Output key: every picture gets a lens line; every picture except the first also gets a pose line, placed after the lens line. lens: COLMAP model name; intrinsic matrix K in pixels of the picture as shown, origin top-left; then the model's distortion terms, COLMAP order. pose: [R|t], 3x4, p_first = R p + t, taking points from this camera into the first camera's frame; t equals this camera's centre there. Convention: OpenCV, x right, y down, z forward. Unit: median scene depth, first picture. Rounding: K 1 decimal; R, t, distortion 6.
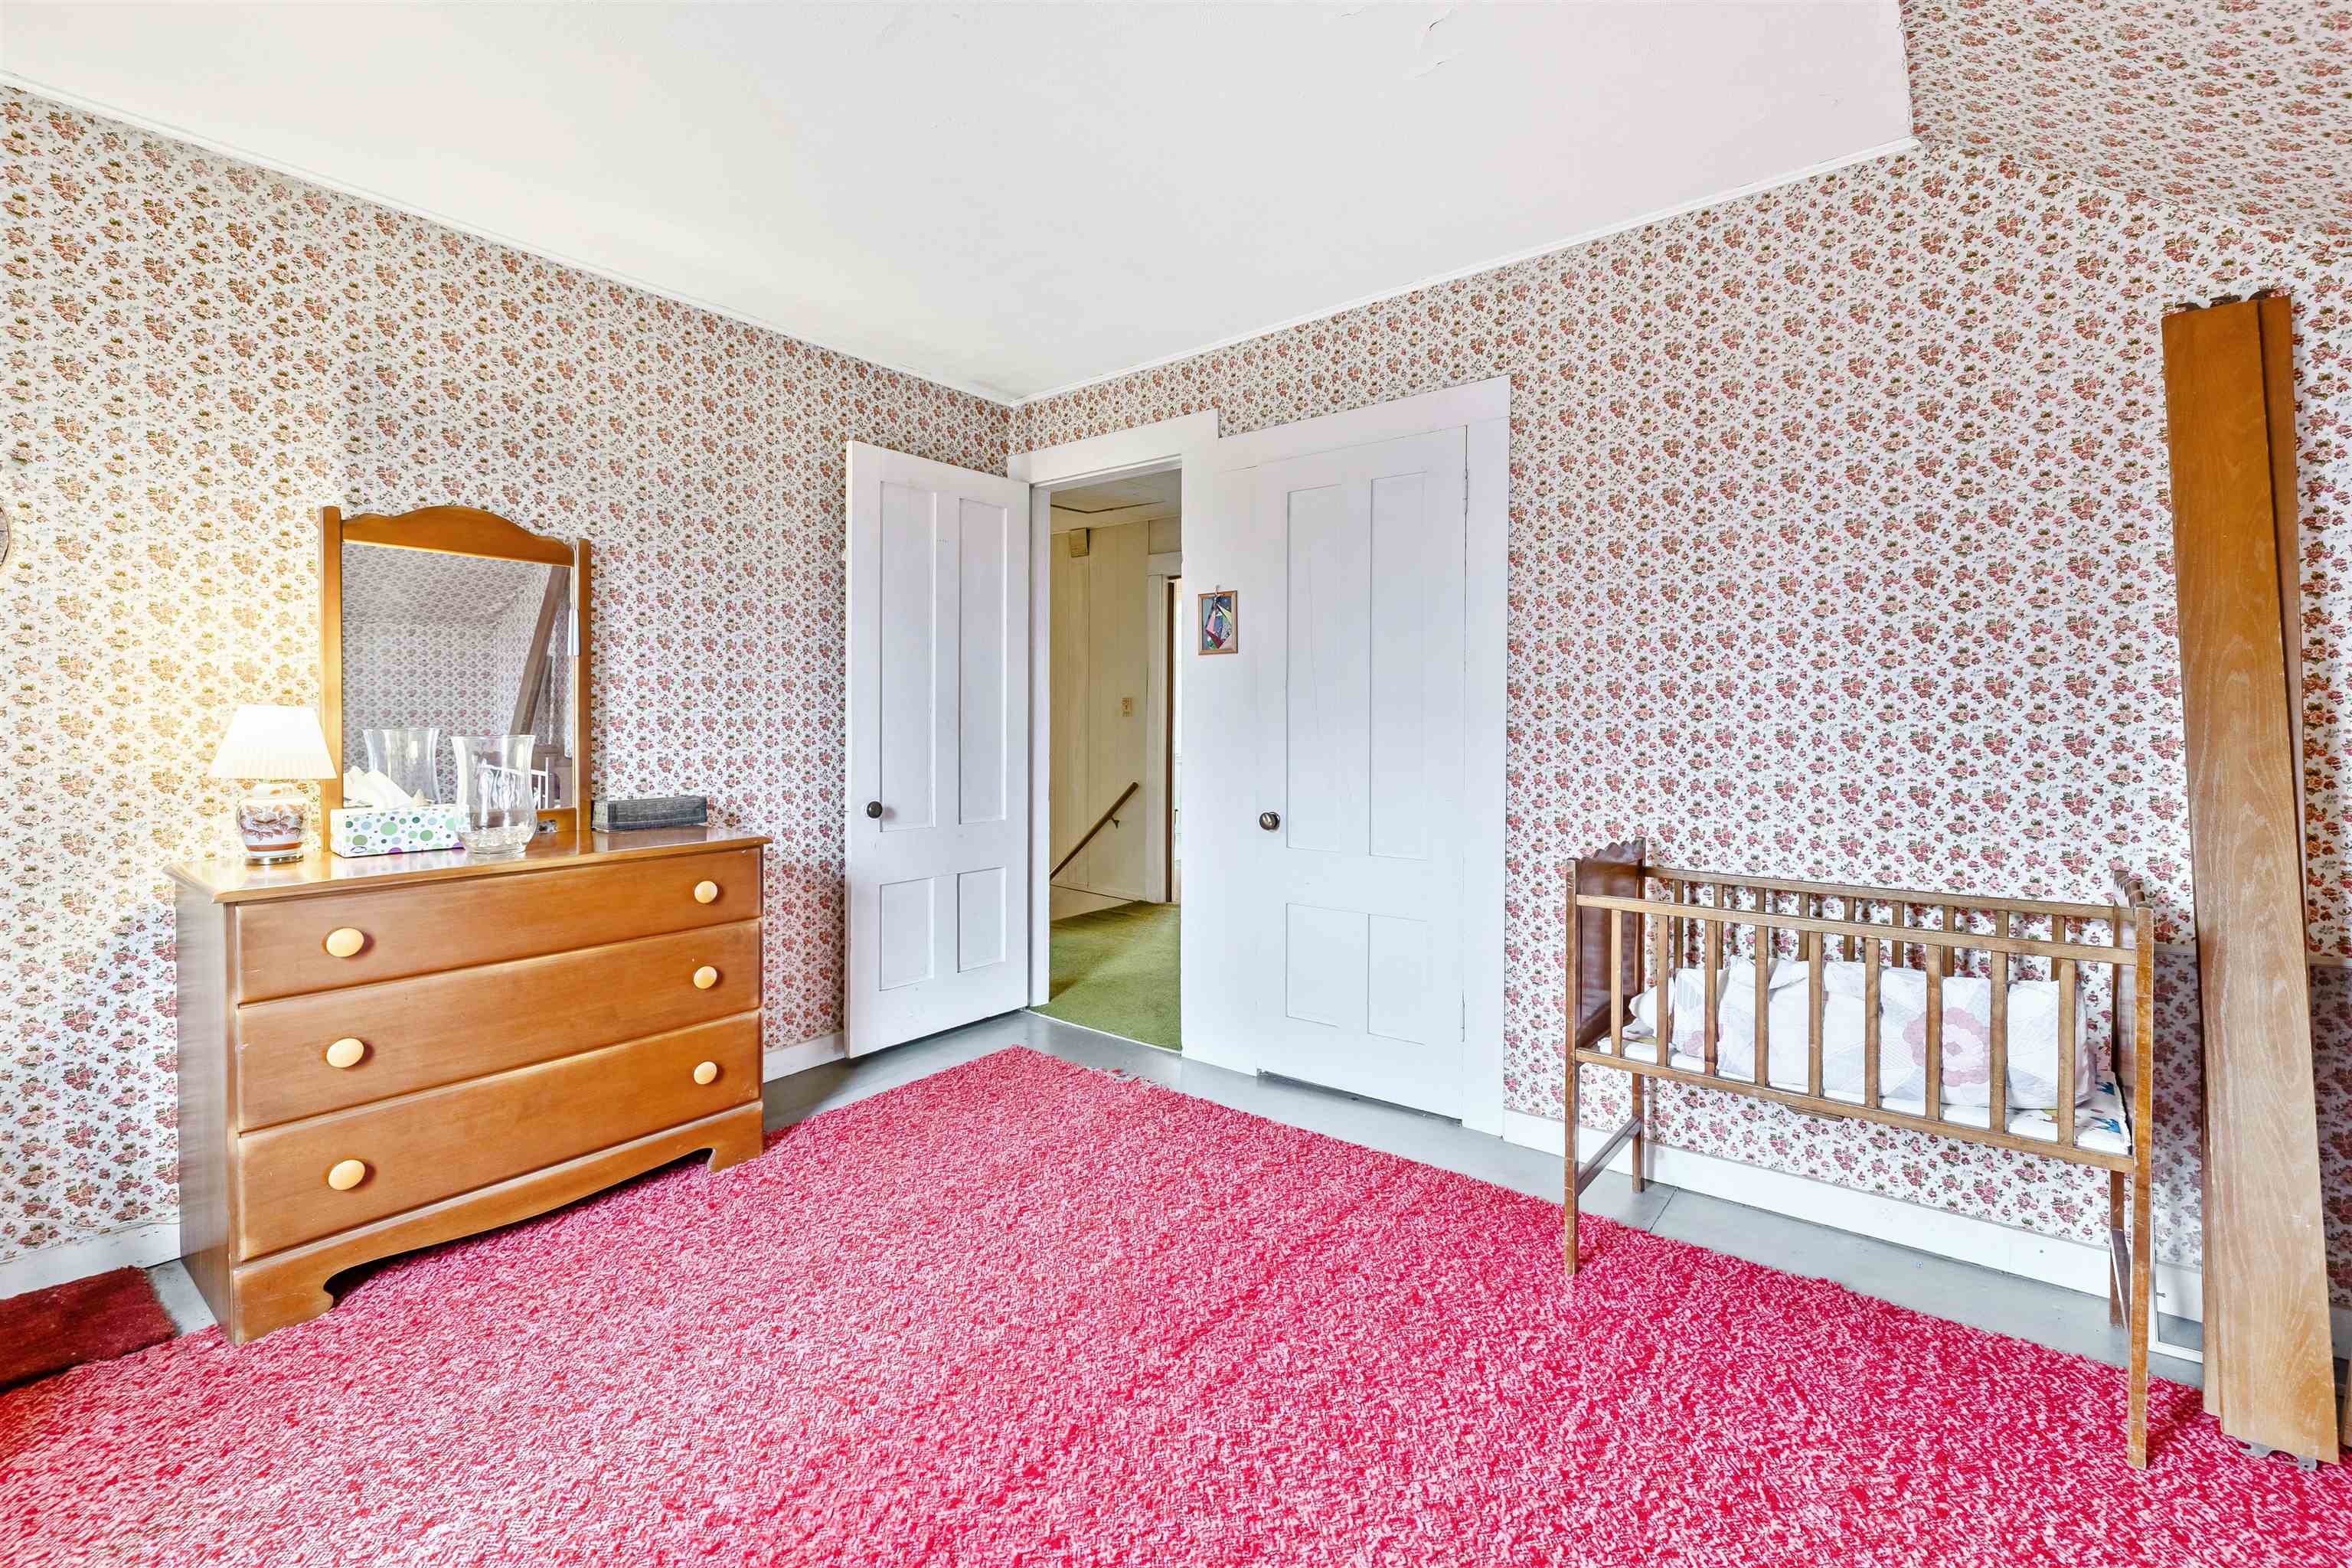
lens RADIAL K [[1035.8, 0, 1212.1], [0, 1035.8, 735.0], [0, 0, 1]] dist [0.000260, -0.000609]
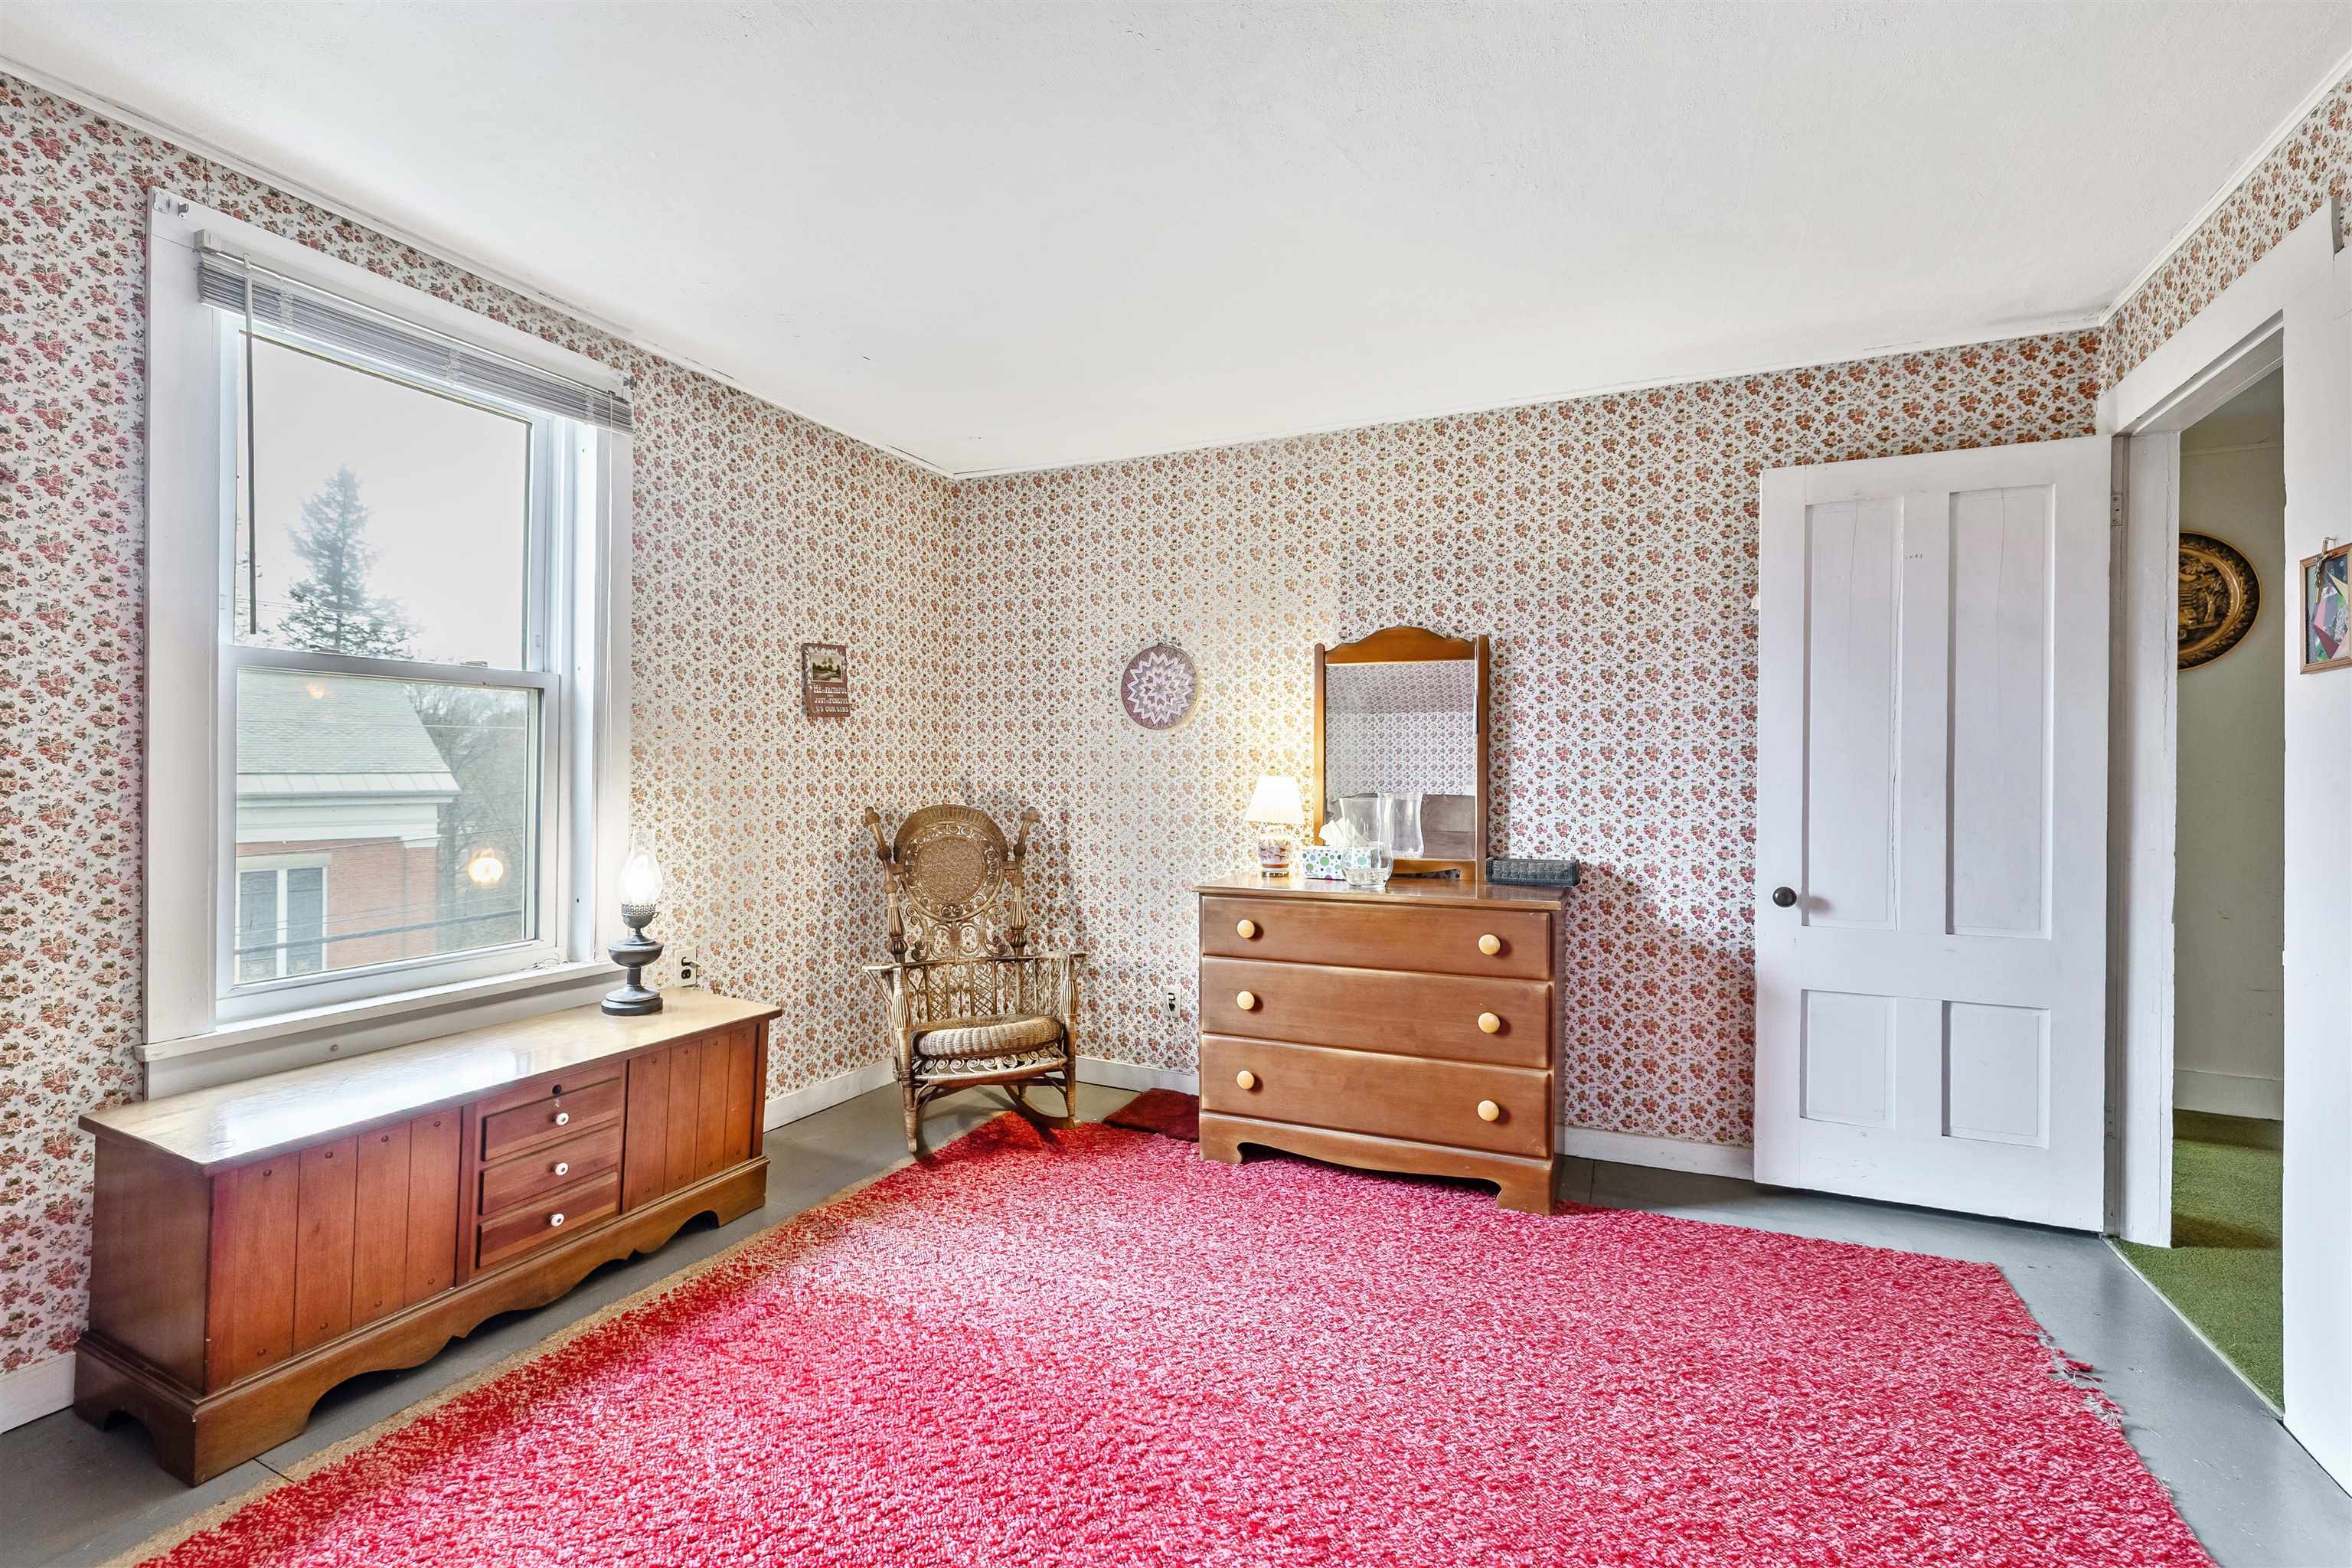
lens RADIAL K [[1035.8, 0, 1172.7], [0, 1035.8, 770.0], [0, 0, 1]] dist [0.000260, -0.000609]
pose [[0.214006, -0.010138, -0.976780, 0.448013], [-0.023013, 0.999616, -0.015417, -0.007611], [0.976561, 0.025778, 0.213691, 0.378695]]
